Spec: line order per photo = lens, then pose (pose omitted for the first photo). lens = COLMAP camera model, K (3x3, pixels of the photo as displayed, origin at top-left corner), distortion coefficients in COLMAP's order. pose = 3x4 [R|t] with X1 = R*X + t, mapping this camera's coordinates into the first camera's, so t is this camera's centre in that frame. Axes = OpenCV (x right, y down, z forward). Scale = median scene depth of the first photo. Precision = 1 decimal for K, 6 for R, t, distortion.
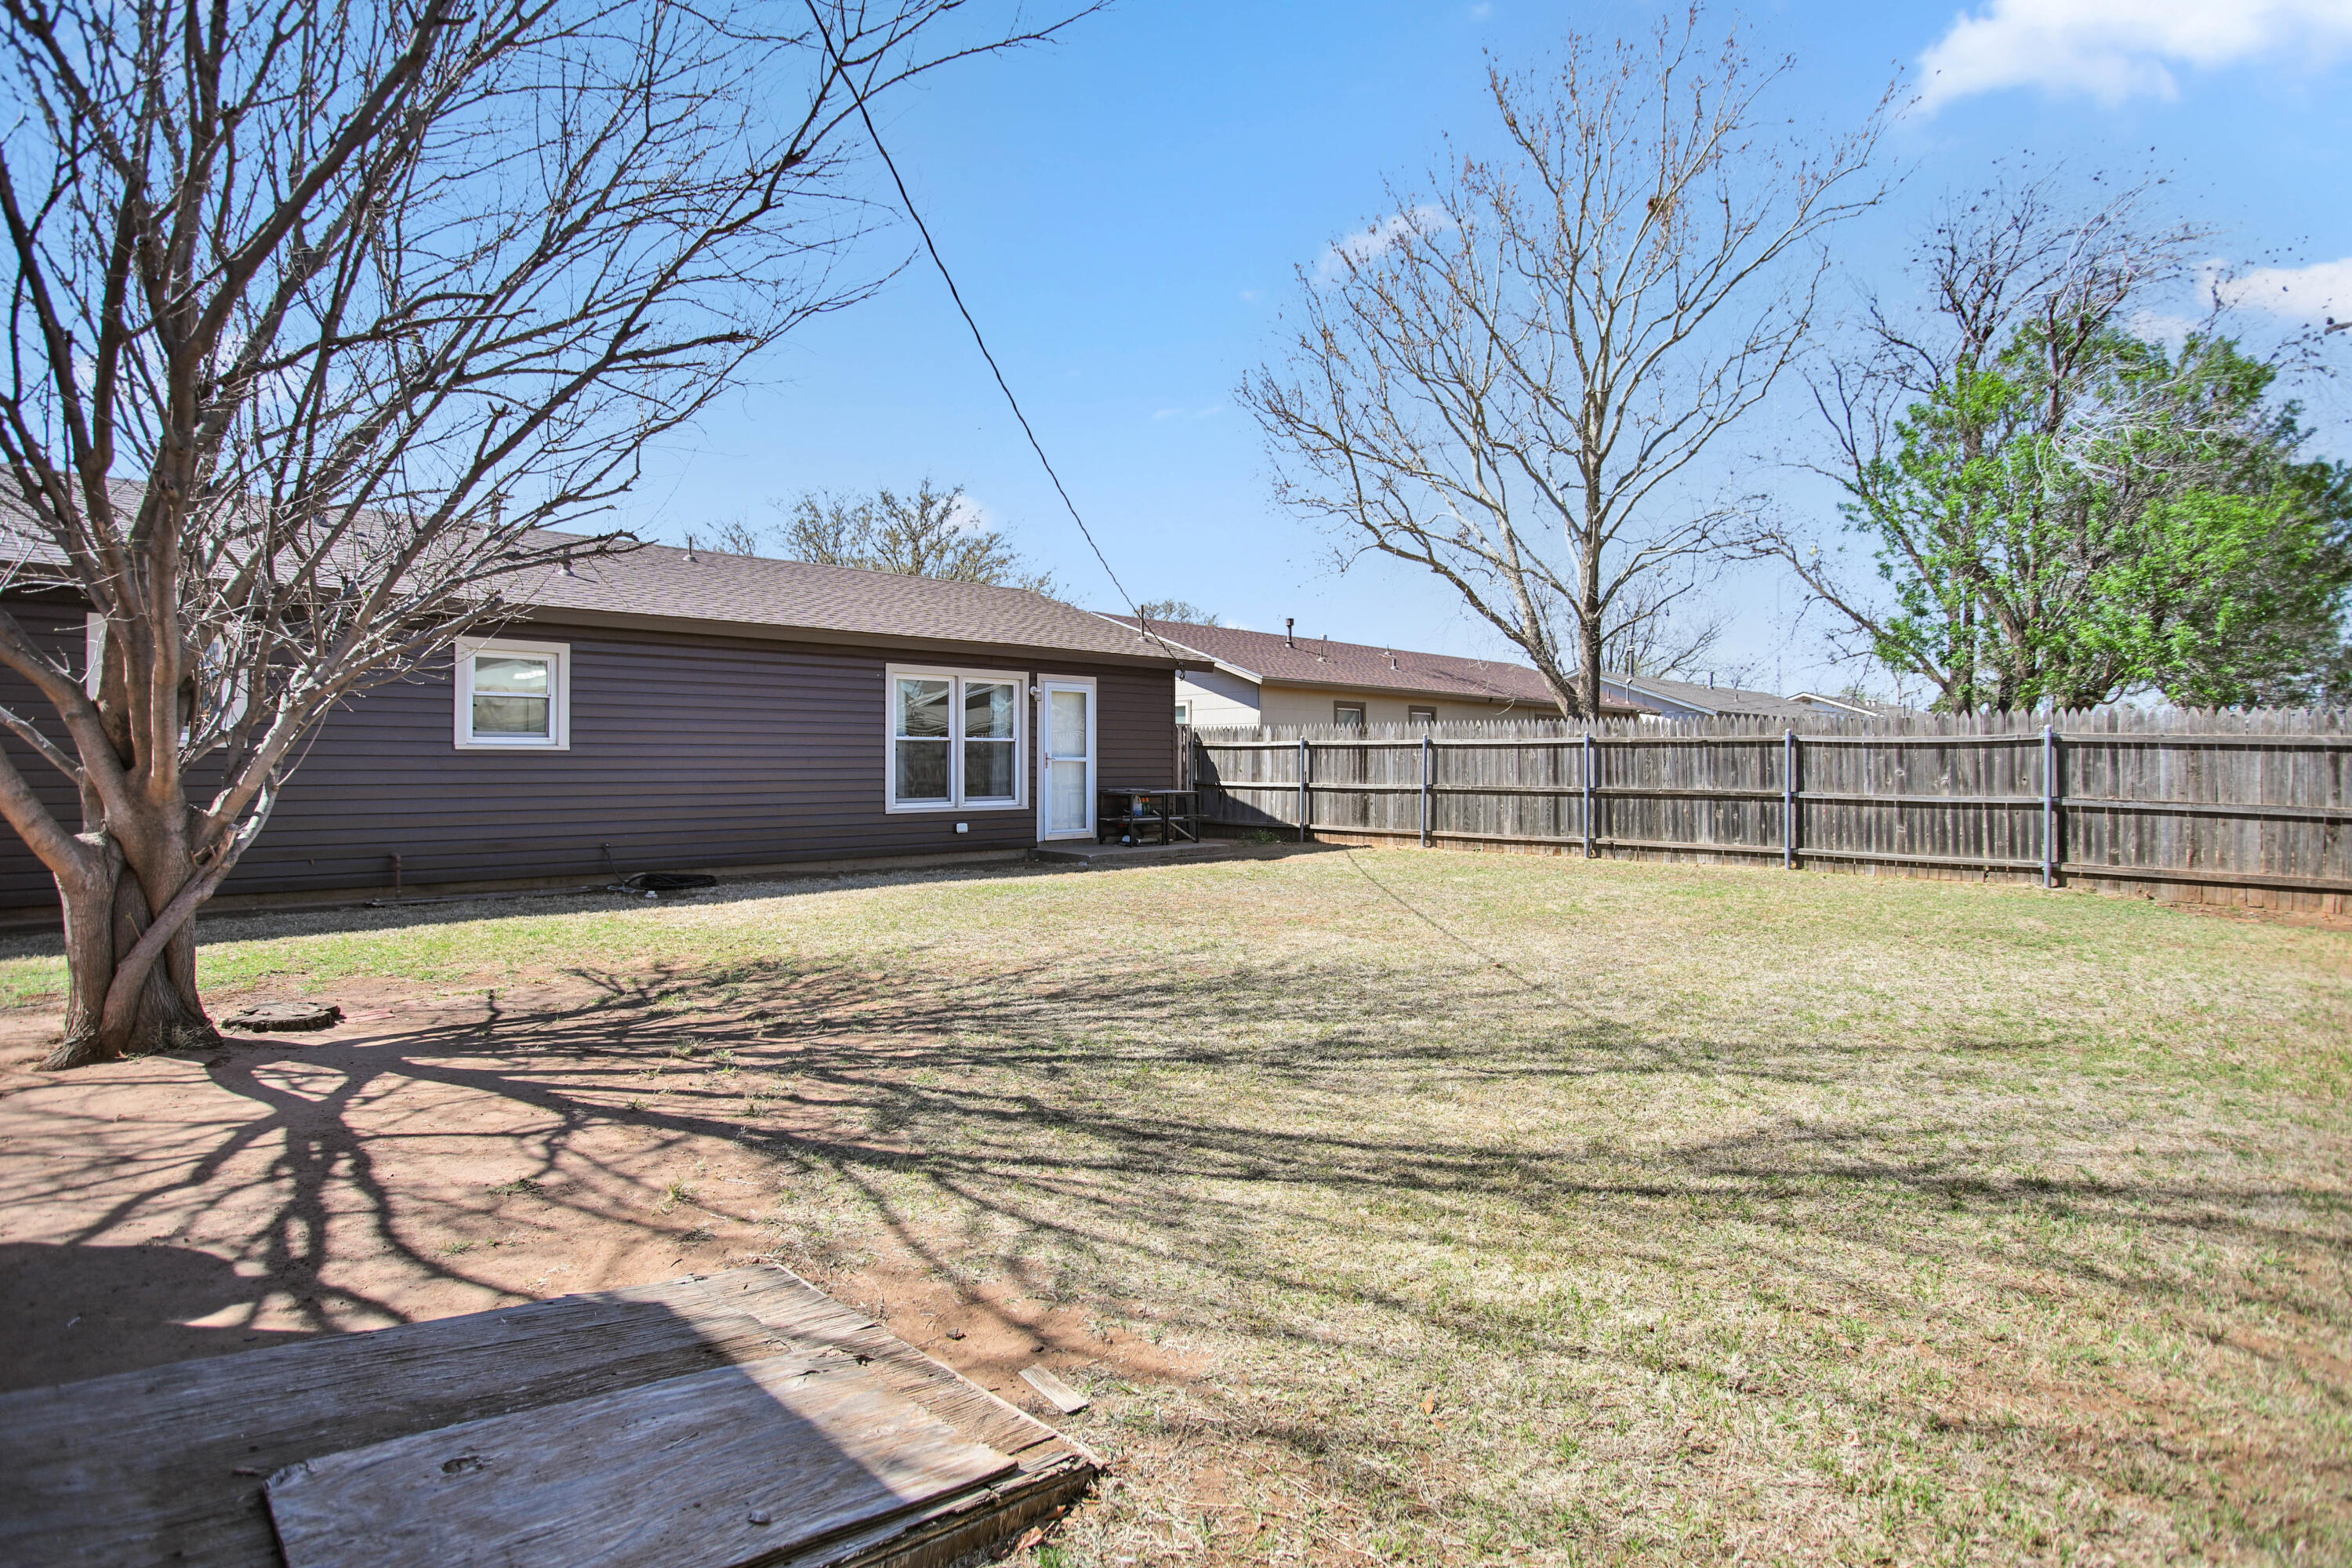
lens RADIAL K [[1189.0, 0, 1175.9], [0, 1189.0, 775.7], [0, 0, 1]] dist [-0.080330, 0.033106]
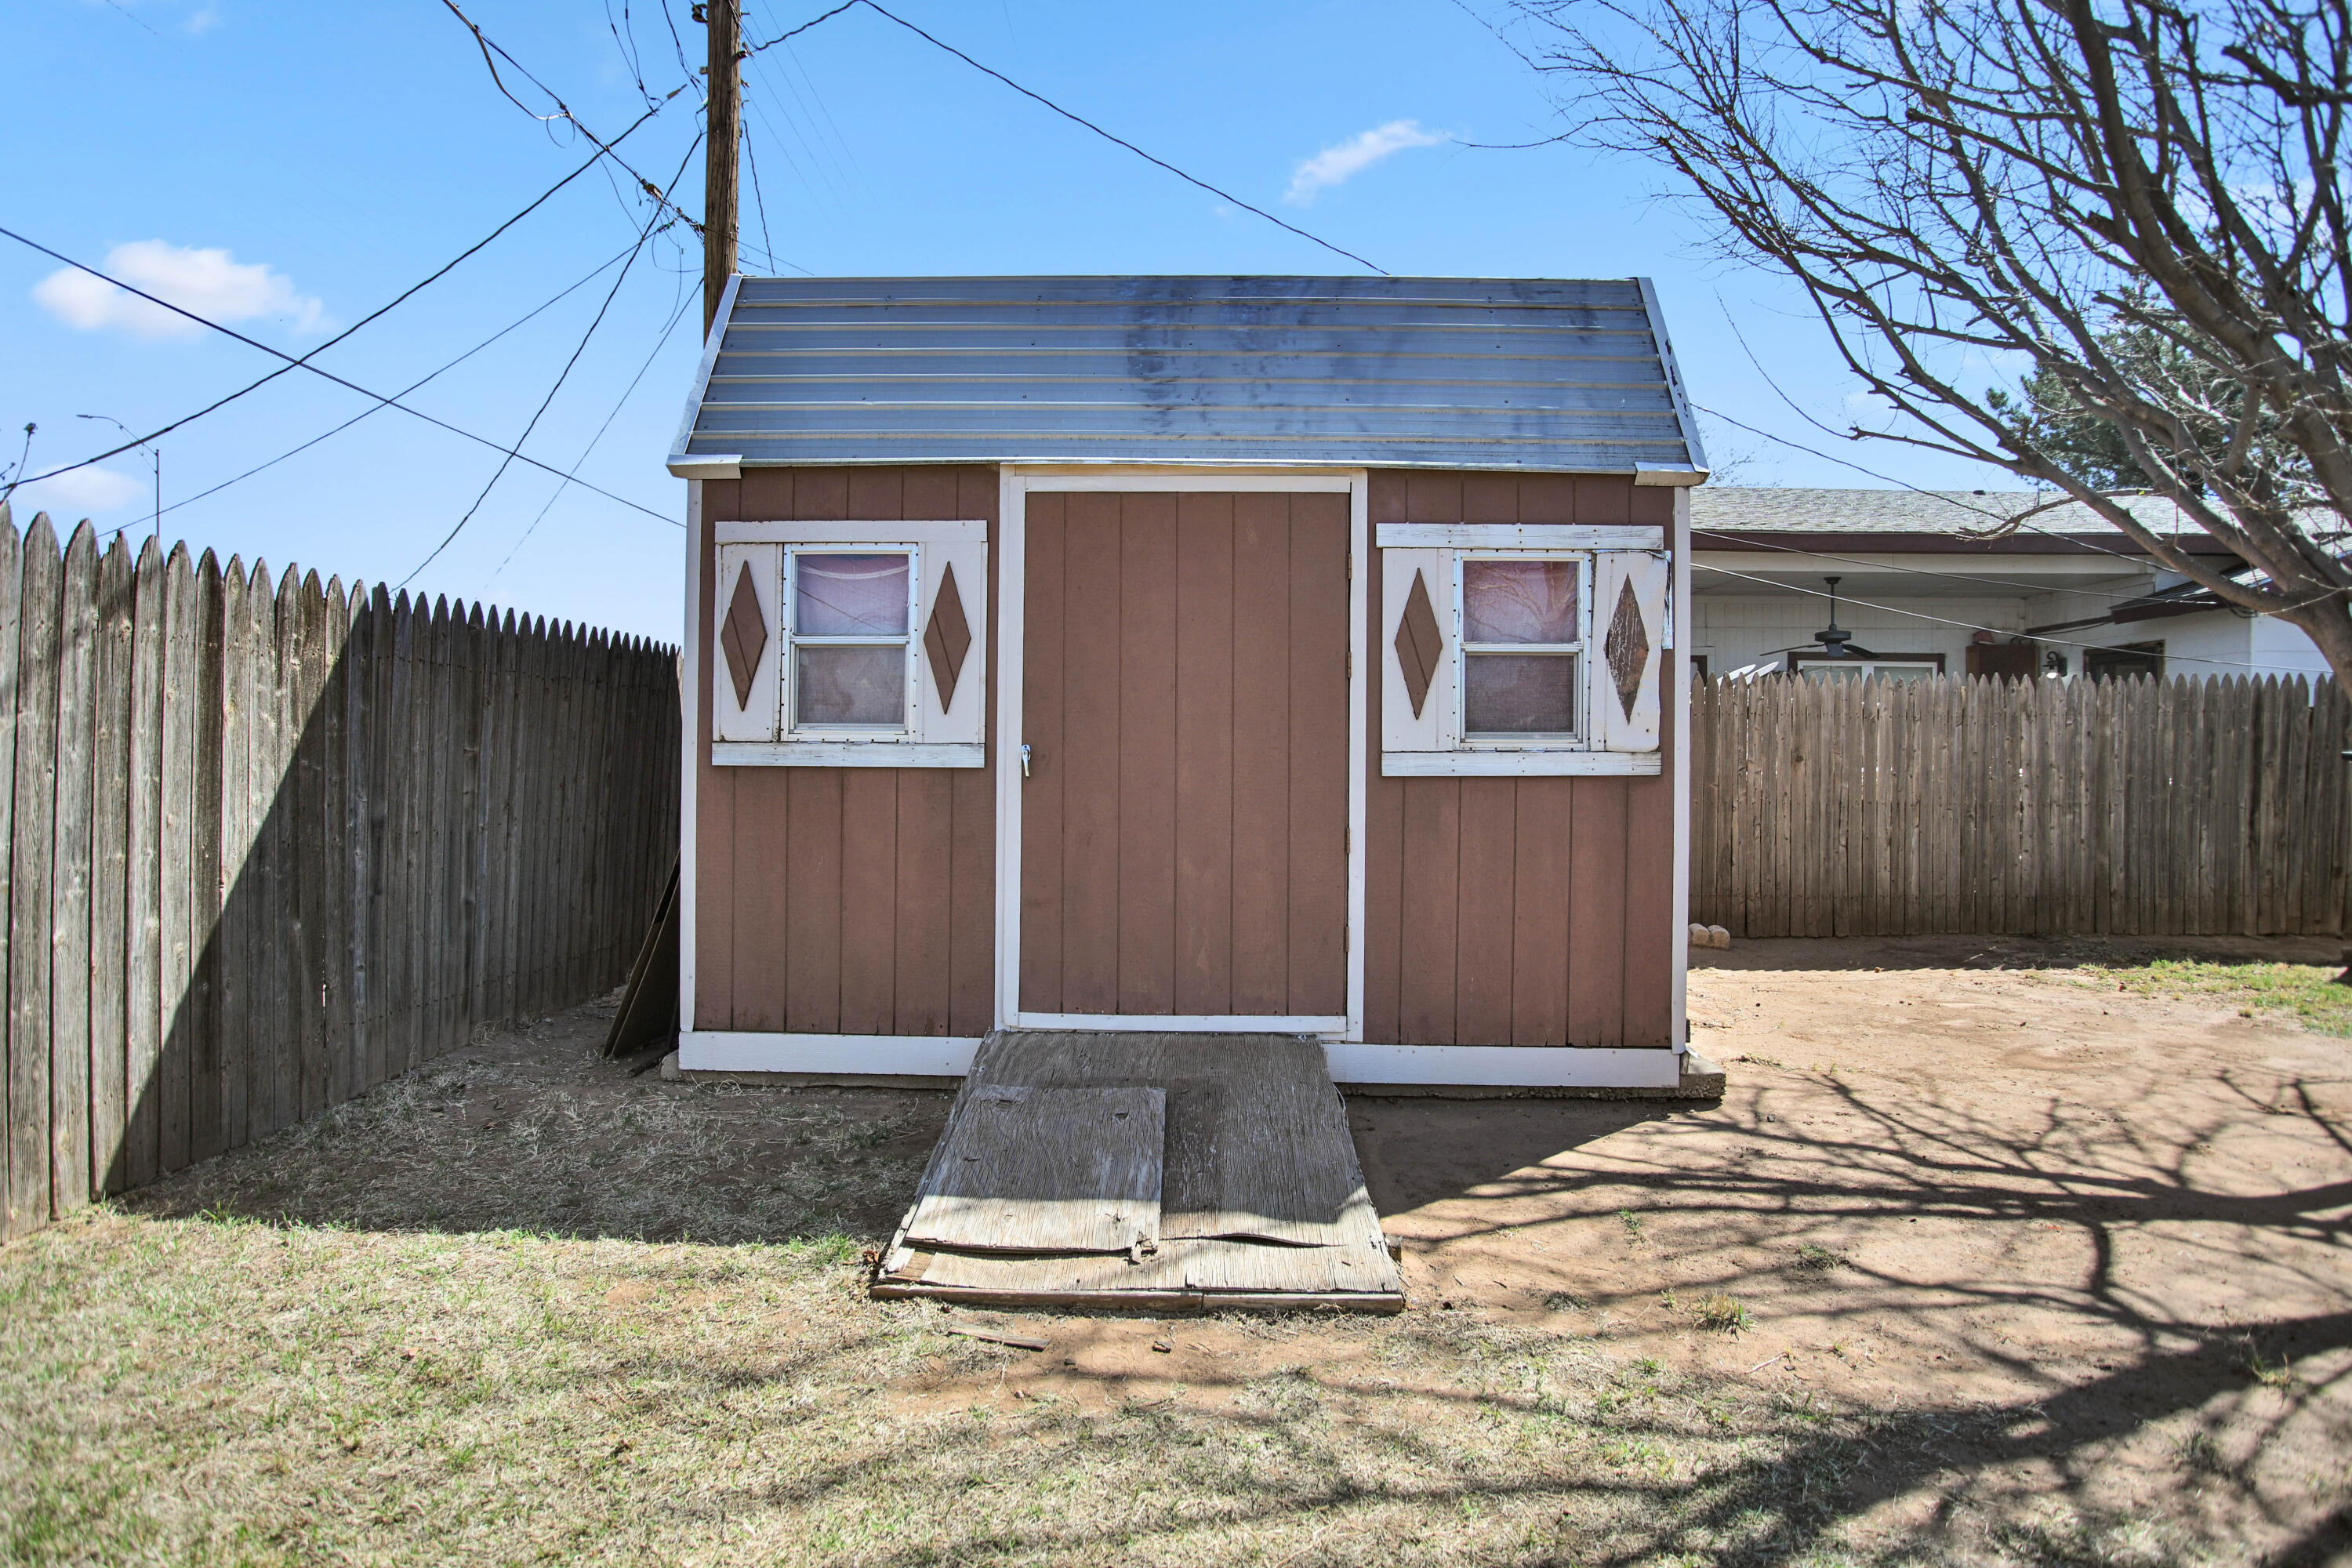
lens RADIAL K [[1180.6, 0, 1185.3], [0, 1180.6, 751.0], [0, 0, 1]] dist [-0.035777, 0.012084]
pose [[-0.713348, -0.012252, -0.700703, 0.112210], [-0.012887, 0.999907, -0.004364, -0.000871], [0.700692, 0.005917, -0.713440, 0.401730]]
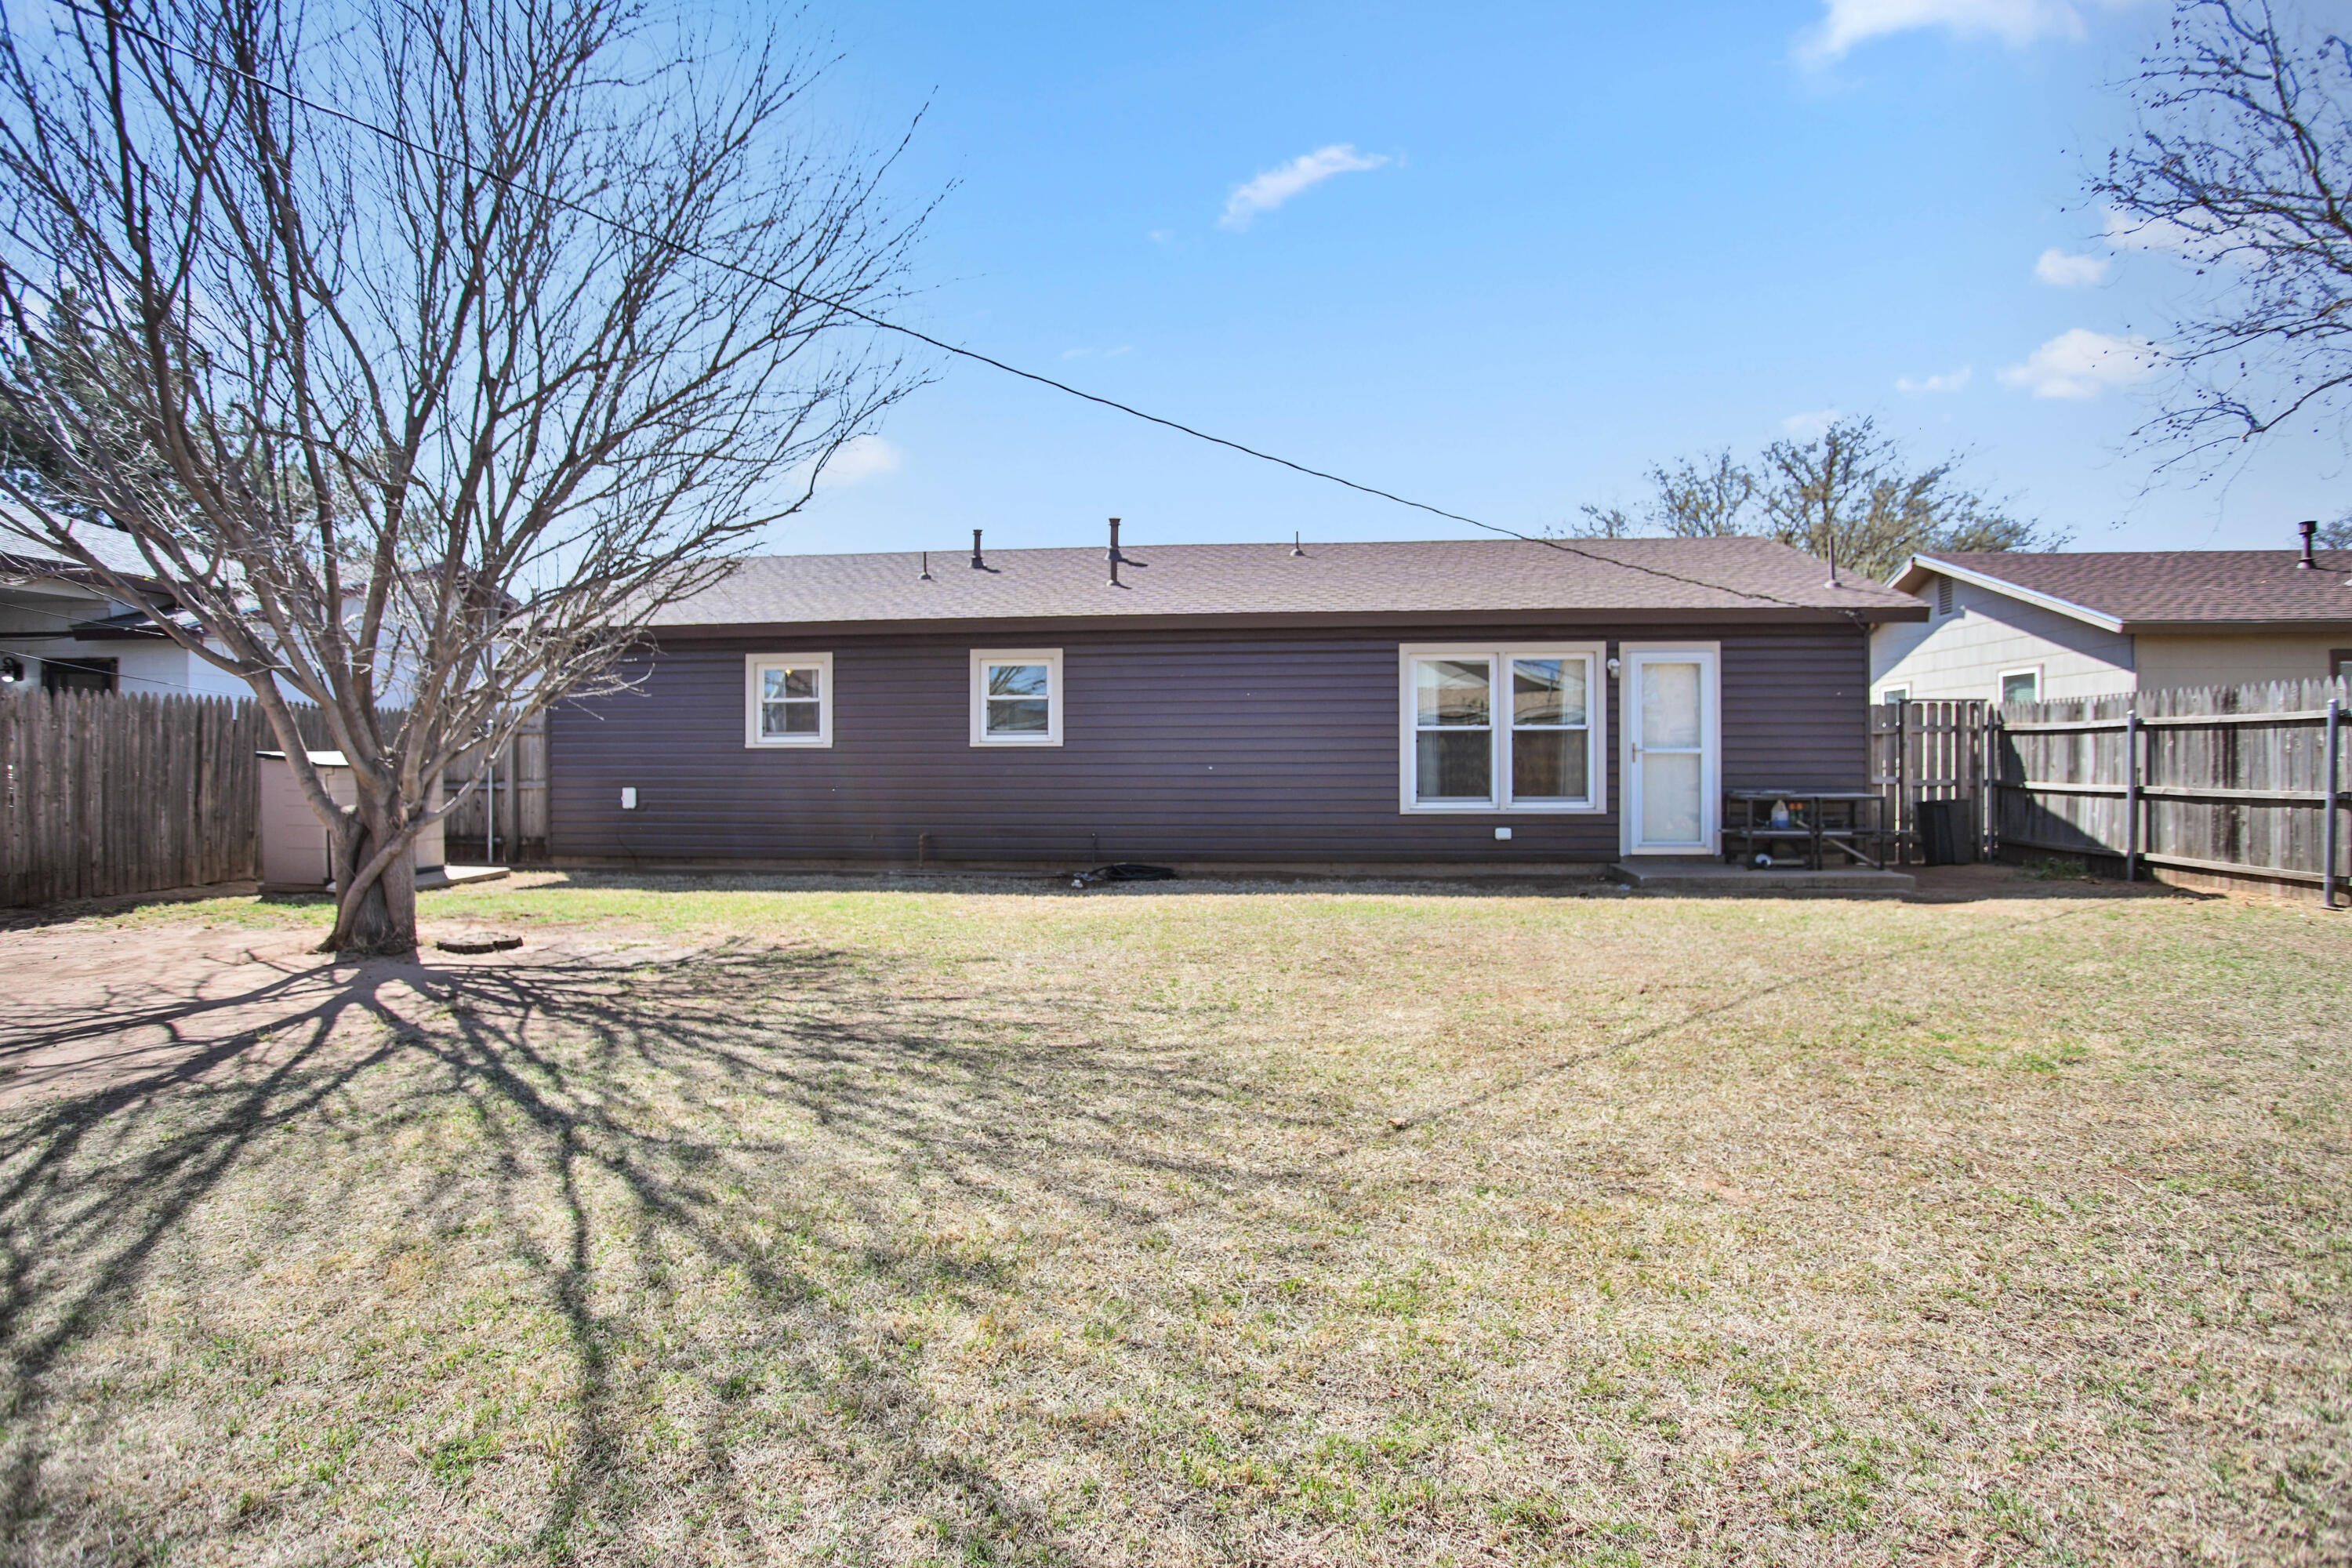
lens RADIAL K [[1189.0, 0, 1175.9], [0, 1189.0, 775.7], [0, 0, 1]] dist [-0.080330, 0.033106]
pose [[0.633758, 0.007607, -0.773494, 0.417642], [-0.004549, 0.999971, 0.006108, -0.001186], [0.773518, -0.000352, 0.633774, 0.384300]]
